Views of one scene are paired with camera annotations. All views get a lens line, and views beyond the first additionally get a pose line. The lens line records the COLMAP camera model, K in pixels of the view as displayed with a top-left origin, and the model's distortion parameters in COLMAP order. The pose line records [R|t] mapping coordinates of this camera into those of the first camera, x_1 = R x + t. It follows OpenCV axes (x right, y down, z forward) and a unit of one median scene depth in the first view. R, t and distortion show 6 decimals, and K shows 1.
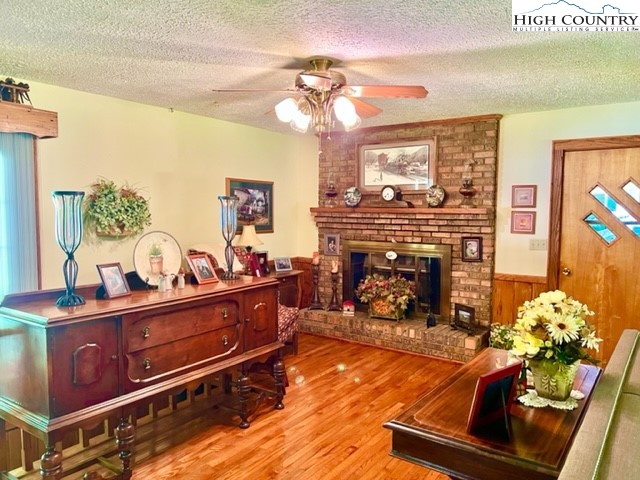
lens RADIAL K [[484.4, 0, 323.1], [0, 484.4, 241.4], [0, 0, 1]] dist [0.044916, -0.045924]
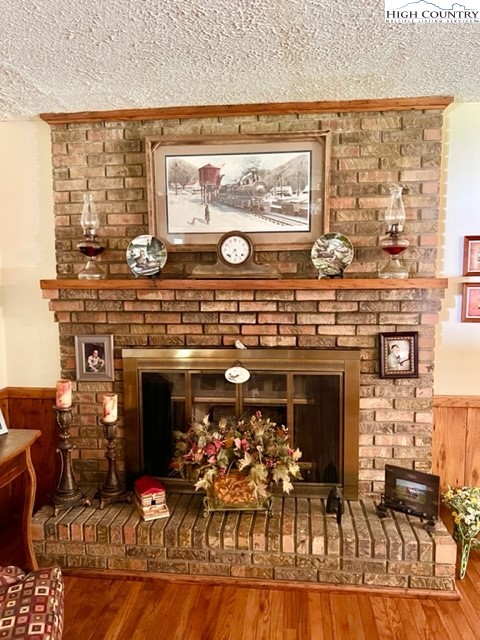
lens RADIAL K [[484.4, 0, 242.5], [0, 484.4, 318.9], [0, 0, 1]] dist [0.044916, -0.045924]
pose [[0.874612, -0.055093, 0.481683, -0.090381], [0.043007, 0.998422, 0.036106, -0.047162], [-0.482912, -0.010863, 0.875601, 0.577244]]
